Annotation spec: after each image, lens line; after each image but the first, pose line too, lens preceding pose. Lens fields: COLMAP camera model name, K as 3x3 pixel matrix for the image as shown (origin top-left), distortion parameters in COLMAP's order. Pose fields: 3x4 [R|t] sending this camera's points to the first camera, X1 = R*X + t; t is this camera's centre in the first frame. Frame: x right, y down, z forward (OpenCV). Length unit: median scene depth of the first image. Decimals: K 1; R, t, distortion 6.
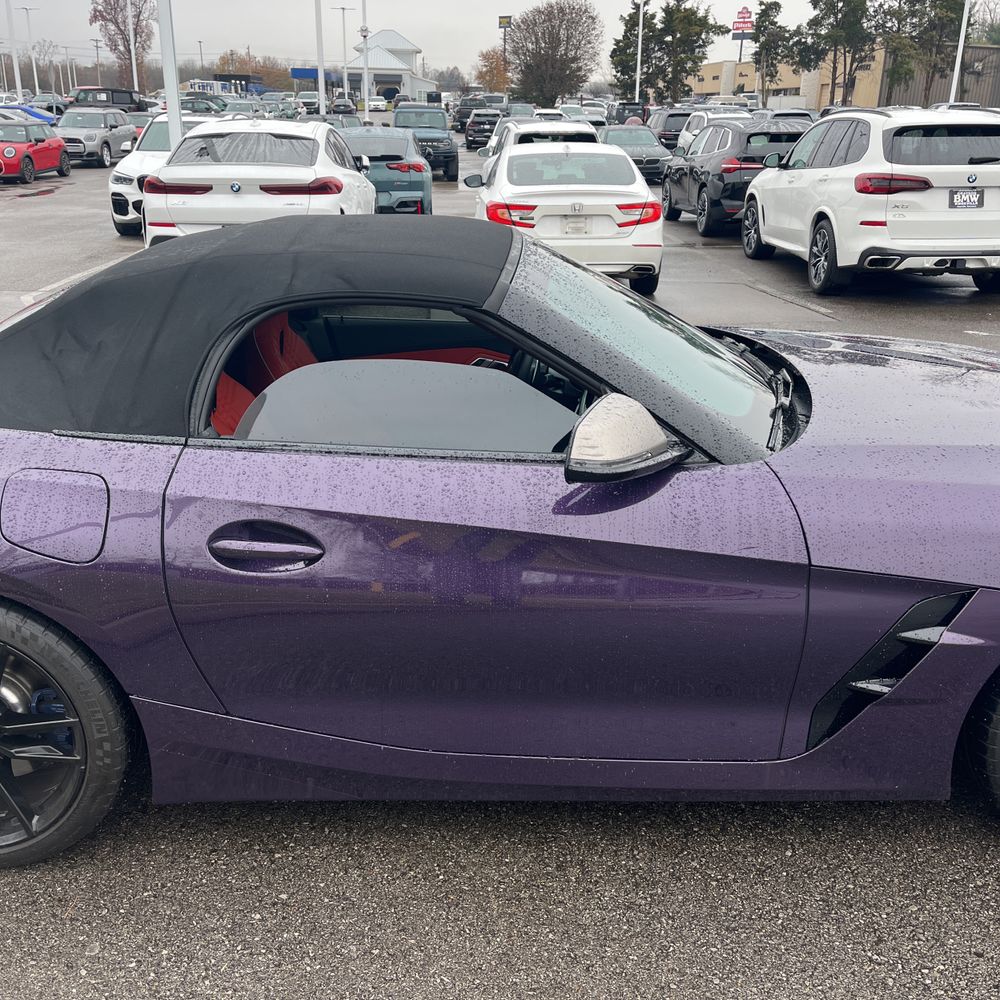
lens RADIAL K [[1010.2, 0, 494.1], [0, 1010.2, 506.8], [0, 0, 1]] dist [0.017104, 0.003167]
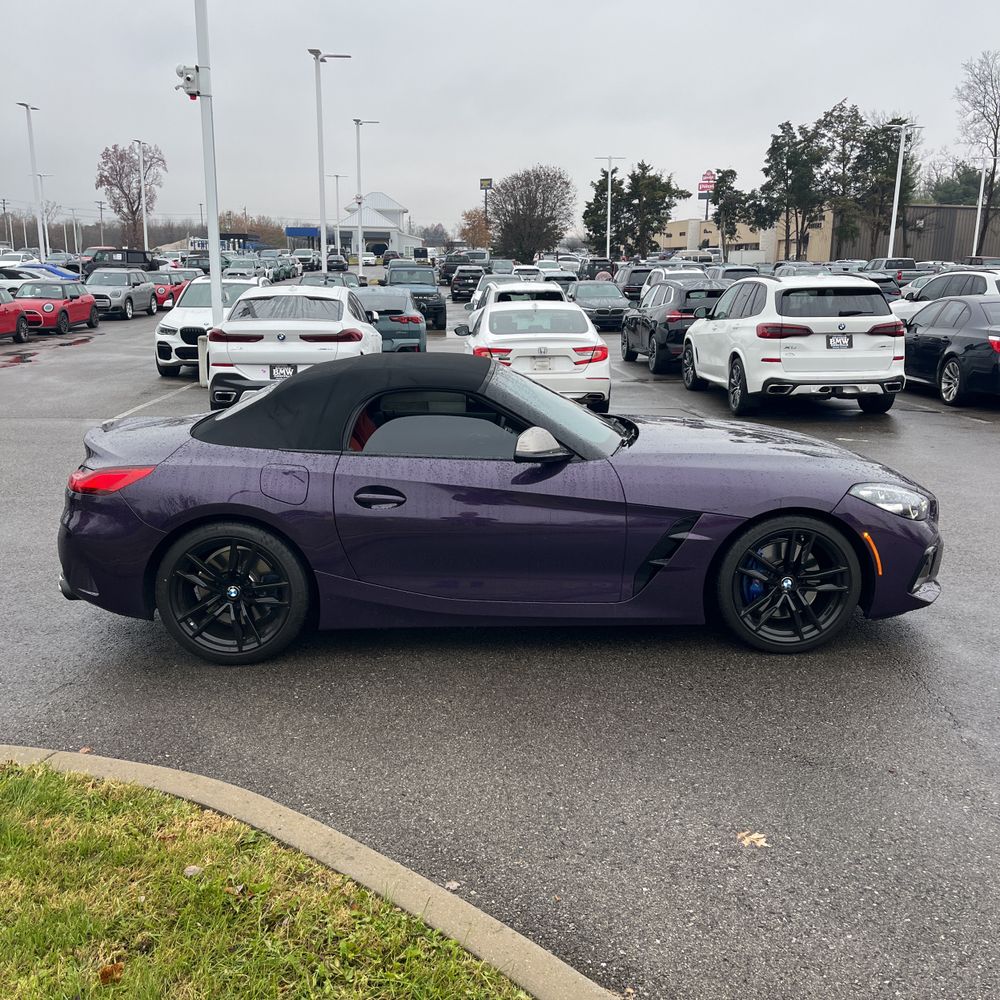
lens RADIAL K [[1007.0, 0, 500.0], [0, 1007.0, 500.0], [0, 0, 1]] dist [0.051168, -0.071612]
pose [[0.999730, -0.010539, 0.020715, -0.000665], [0.013367, 0.989841, -0.141549, 0.025324], [-0.019013, 0.141787, 0.989715, -0.082923]]
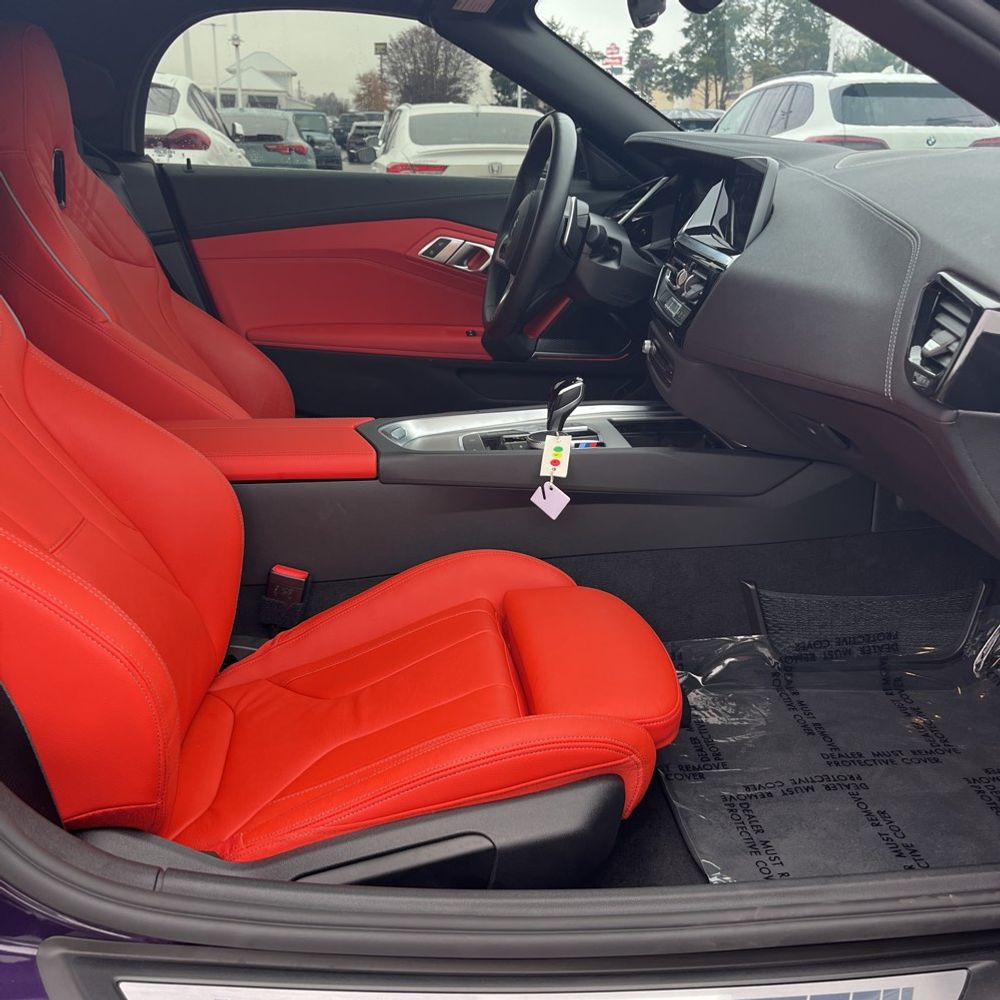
lens RADIAL K [[1004.2, 0, 506.8], [0, 1004.2, 499.8], [0, 0, 1]] dist [0.003805, 0.154746]
pose [[0.992016, -0.024820, 0.123644, -0.006249], [0.028520, 0.999194, -0.028249, 0.002400], [-0.122844, 0.031550, 0.991924, 0.053351]]
